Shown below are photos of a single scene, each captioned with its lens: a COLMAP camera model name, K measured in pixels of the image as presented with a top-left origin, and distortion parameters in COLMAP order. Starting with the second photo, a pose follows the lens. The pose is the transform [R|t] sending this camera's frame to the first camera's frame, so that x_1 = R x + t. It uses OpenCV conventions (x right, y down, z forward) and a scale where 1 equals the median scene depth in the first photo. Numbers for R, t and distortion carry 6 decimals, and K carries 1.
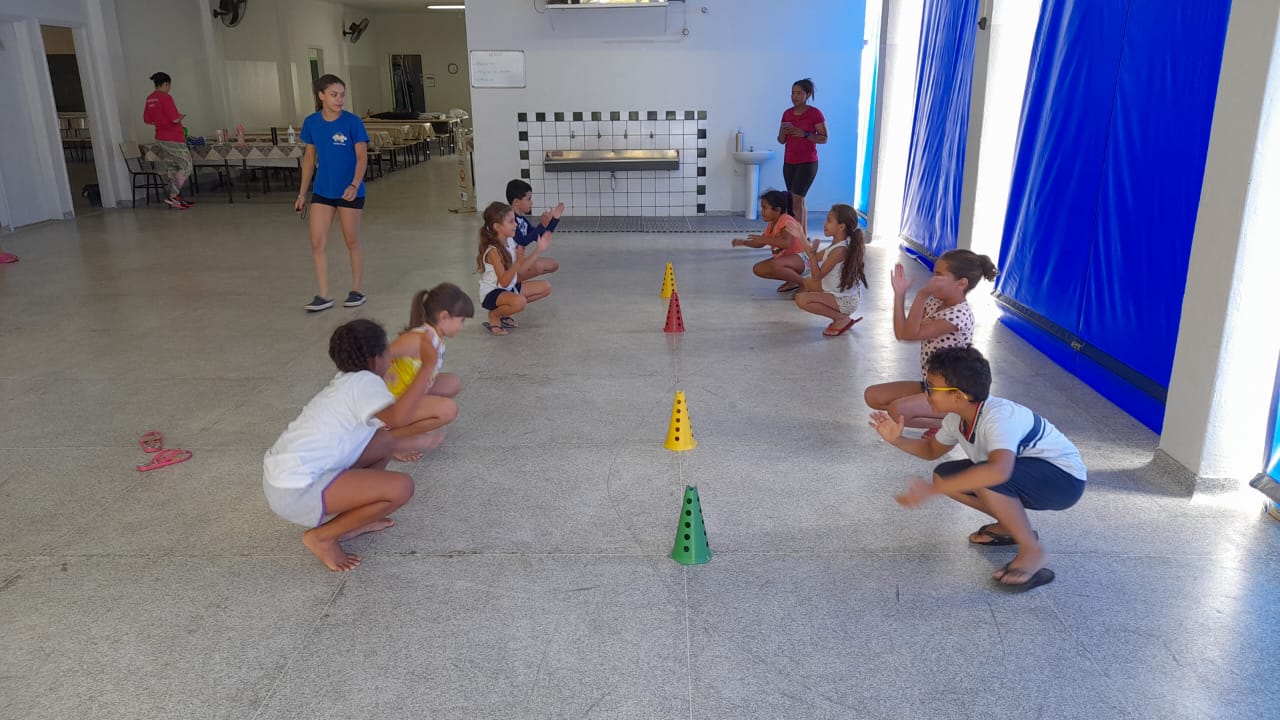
lens RADIAL K [[934.3, 0, 643.2], [0, 934.3, 360.0], [0, 0, 1]] dist [0.015023, -0.012057]
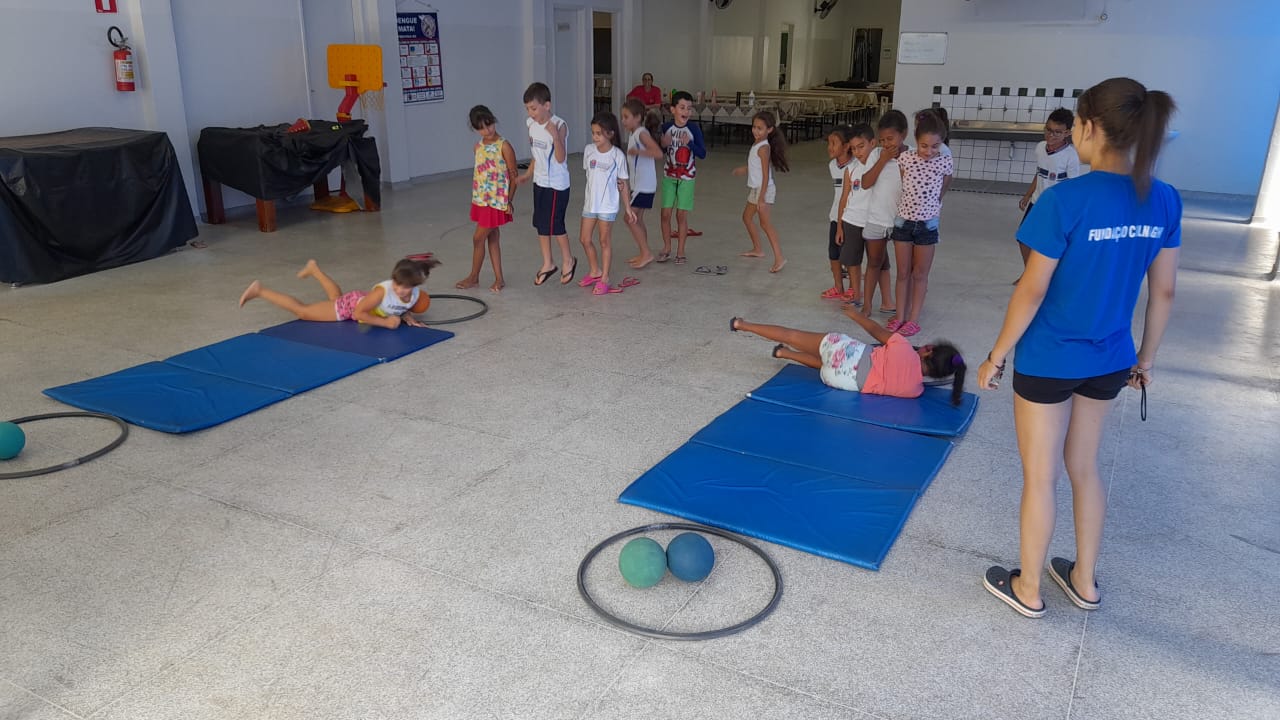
lens RADIAL K [[934.3, 0, 629.5], [0, 934.3, 358.0], [0, 0, 1]] dist [0.015023, -0.012057]
pose [[0.881318, 0.163916, -0.443182, 0.100290], [-0.151145, 0.986420, 0.064270, 0.050318], [0.447699, 0.010343, 0.894125, -0.201758]]
